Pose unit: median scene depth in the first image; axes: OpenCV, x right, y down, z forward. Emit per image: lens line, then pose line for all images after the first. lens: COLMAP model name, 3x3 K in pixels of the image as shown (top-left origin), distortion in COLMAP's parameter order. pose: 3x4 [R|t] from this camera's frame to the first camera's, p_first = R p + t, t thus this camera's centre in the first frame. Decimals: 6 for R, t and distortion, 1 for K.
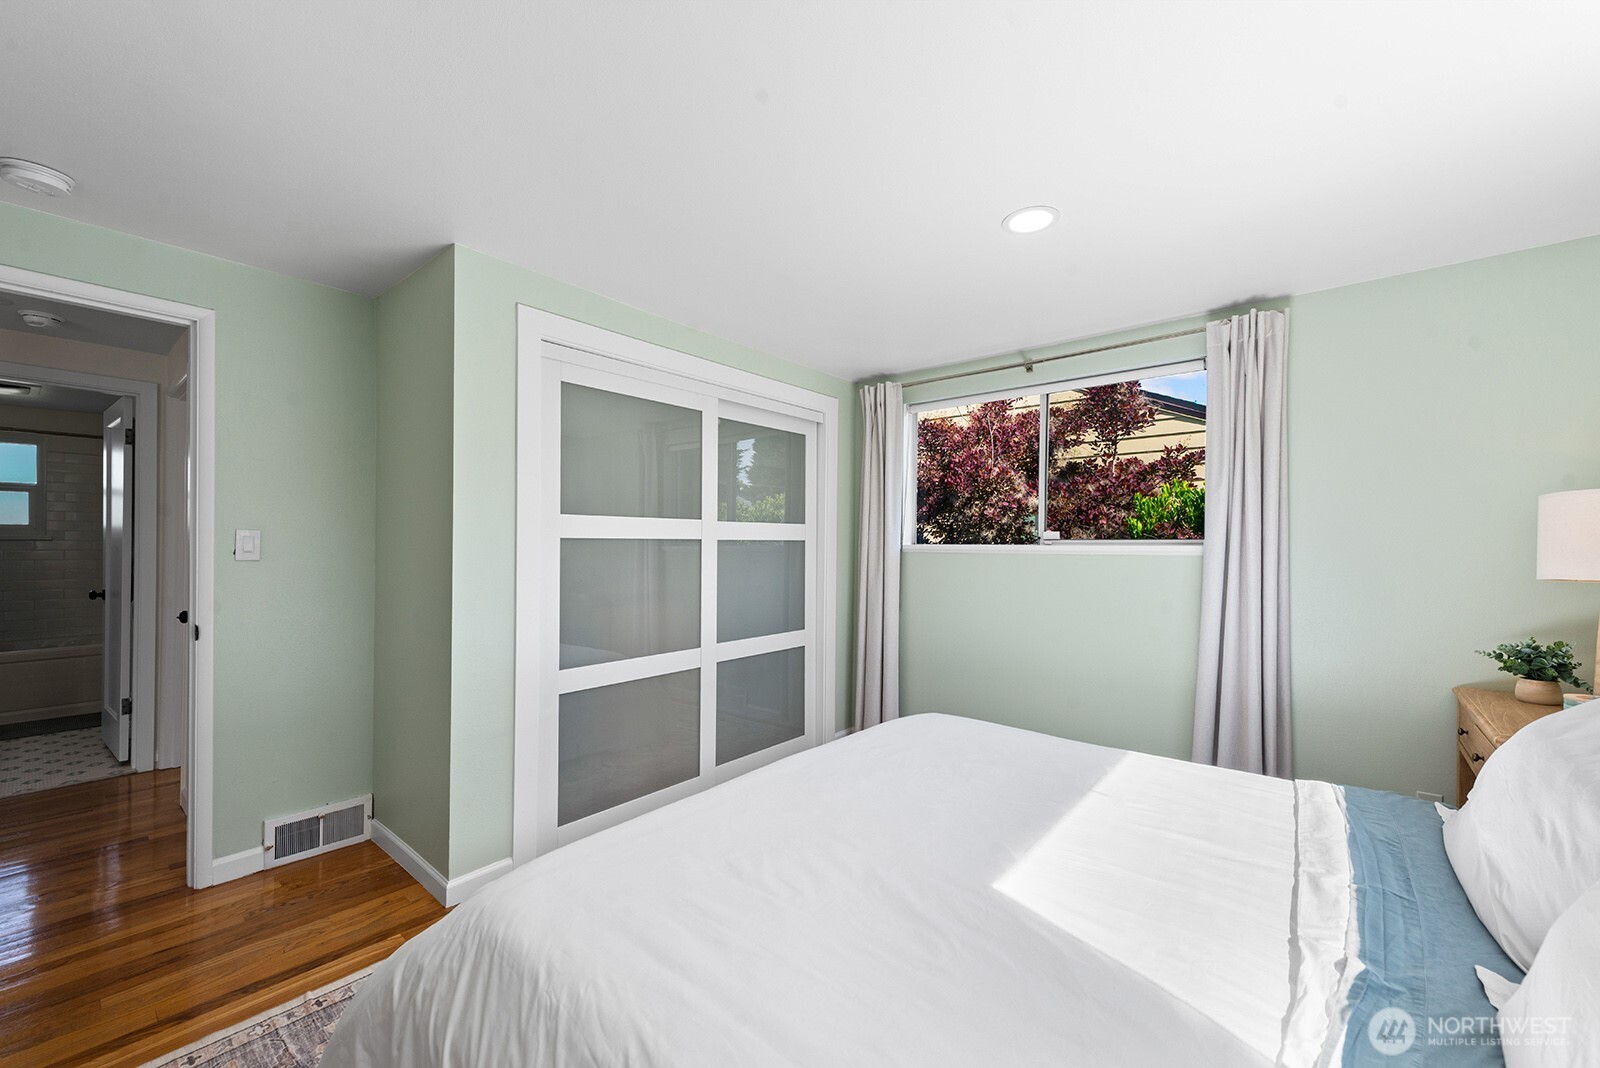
lens RADIAL K [[621.6, 0, 803.1], [0, 621.6, 540.2], [0, 0, 1]] dist [0.012375, -0.000157]
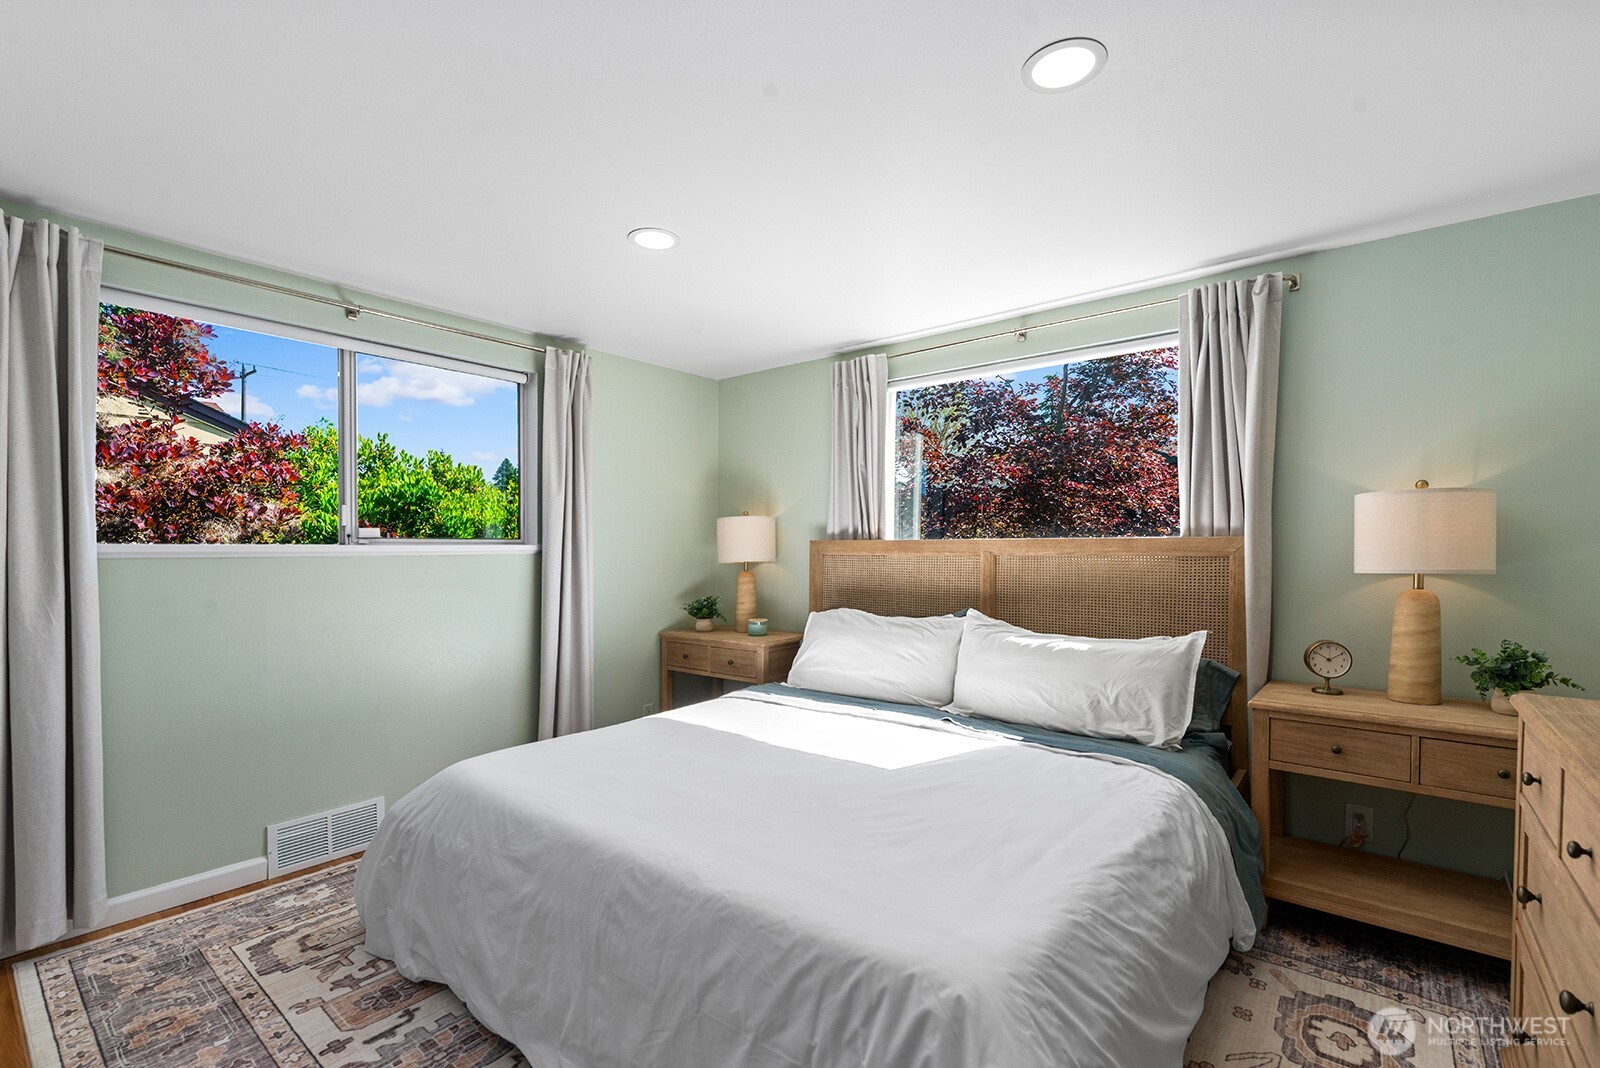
lens RADIAL K [[721.0, 0, 800.0], [0, 721.0, 534.0], [0, 0, 1]] dist [0.000203, 0.000057]
pose [[-0.013787, 0.012560, 0.999826, -0.596136], [-0.004106, 0.999912, -0.012617, 0.004121], [-0.999897, -0.004279, -0.013734, 0.522157]]
